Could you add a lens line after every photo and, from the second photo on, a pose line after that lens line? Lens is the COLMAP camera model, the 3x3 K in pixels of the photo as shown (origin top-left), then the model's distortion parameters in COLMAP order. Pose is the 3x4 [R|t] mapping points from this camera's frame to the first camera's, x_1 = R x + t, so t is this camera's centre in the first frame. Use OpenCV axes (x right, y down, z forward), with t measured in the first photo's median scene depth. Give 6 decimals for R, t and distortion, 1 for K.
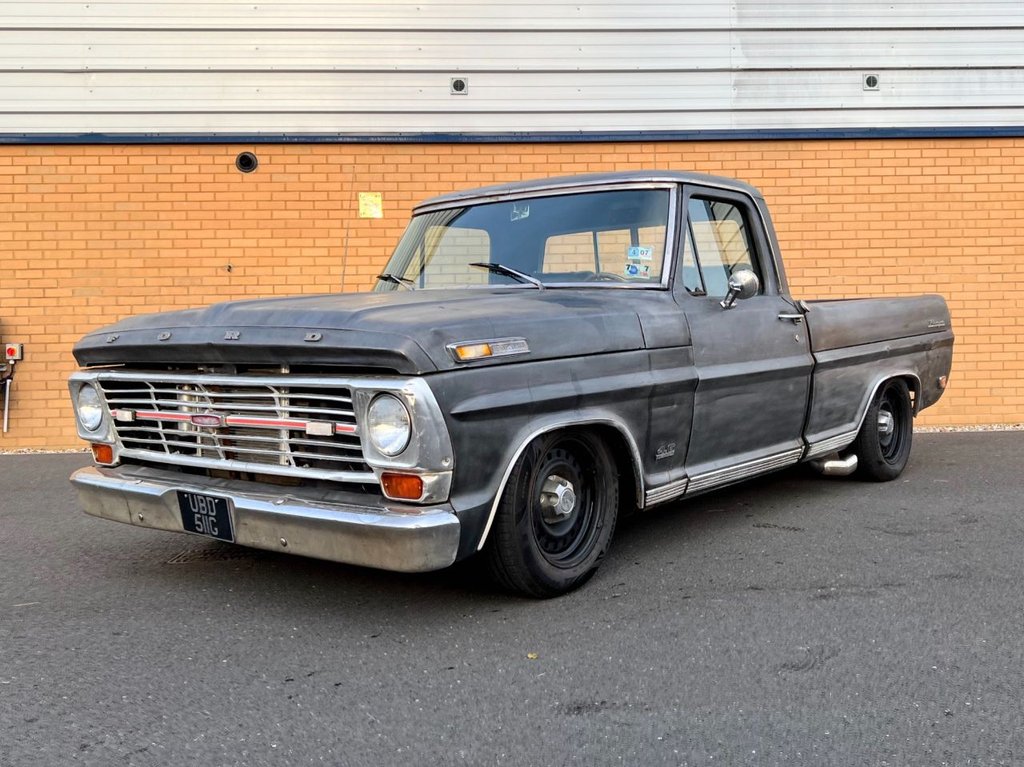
lens RADIAL K [[954.0, 0, 531.2], [0, 954.0, 363.8], [0, 0, 1]] dist [0.064865, -0.100293]
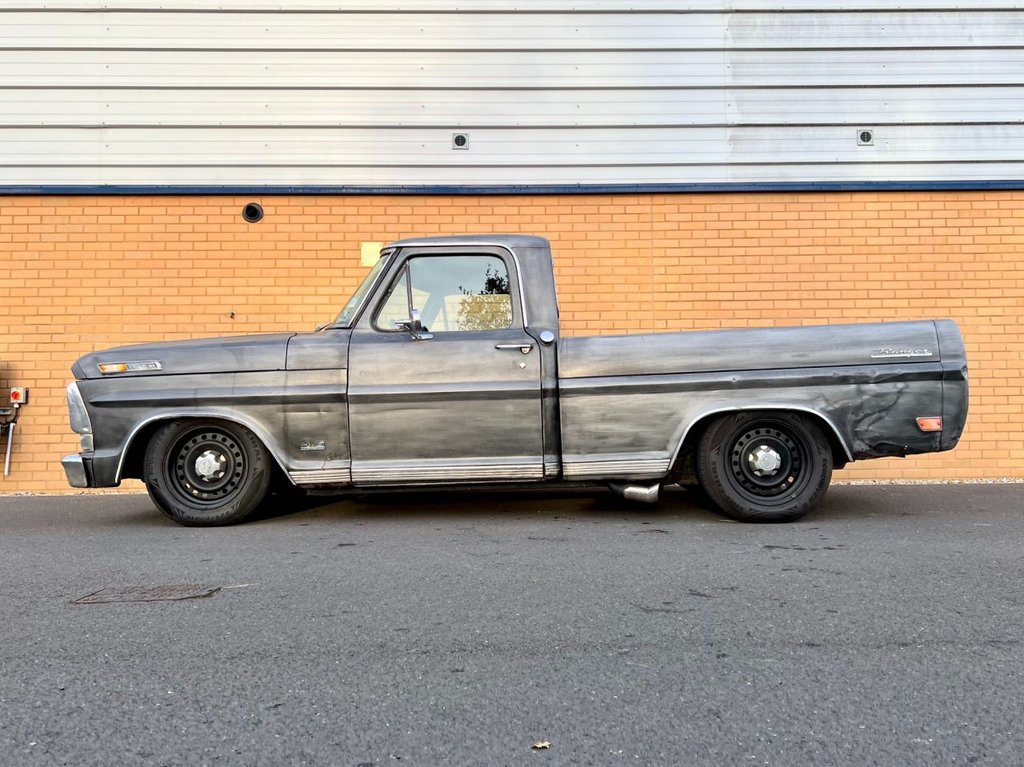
lens RADIAL K [[811.9, 0, 512.0], [0, 811.9, 383.5], [0, 0, 1]] dist [0.045851, -0.045821]
pose [[0.999495, 0.005257, -0.031346, 0.009112], [-0.007649, 0.997027, -0.076673, 0.036284], [0.030850, 0.076874, 0.996563, 0.150802]]
